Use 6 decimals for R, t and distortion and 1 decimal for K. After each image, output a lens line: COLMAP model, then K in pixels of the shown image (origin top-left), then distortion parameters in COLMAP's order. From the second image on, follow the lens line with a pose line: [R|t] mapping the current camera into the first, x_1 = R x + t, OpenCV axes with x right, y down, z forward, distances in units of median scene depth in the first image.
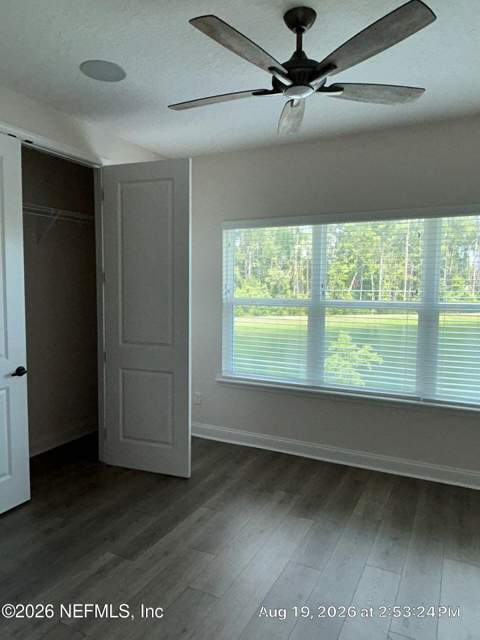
lens RADIAL K [[445.6, 0, 240.0], [0, 445.6, 320.0], [0, 0, 1]] dist [-0.001108, -0.003272]
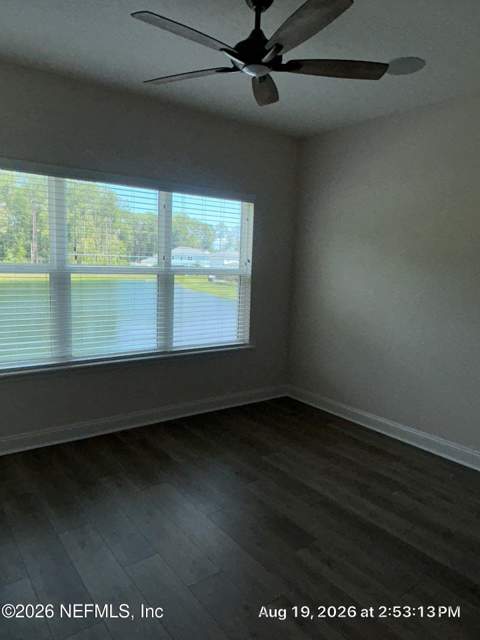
lens RADIAL K [[462.4, 0, 240.0], [0, 462.4, 320.0], [0, 0, 1]] dist [-0.000253, -0.001498]
pose [[0.445218, -0.120171, 0.887322, -0.576046], [0.049708, 0.992742, 0.109507, -0.021726], [-0.894042, -0.004647, 0.447960, 0.329534]]
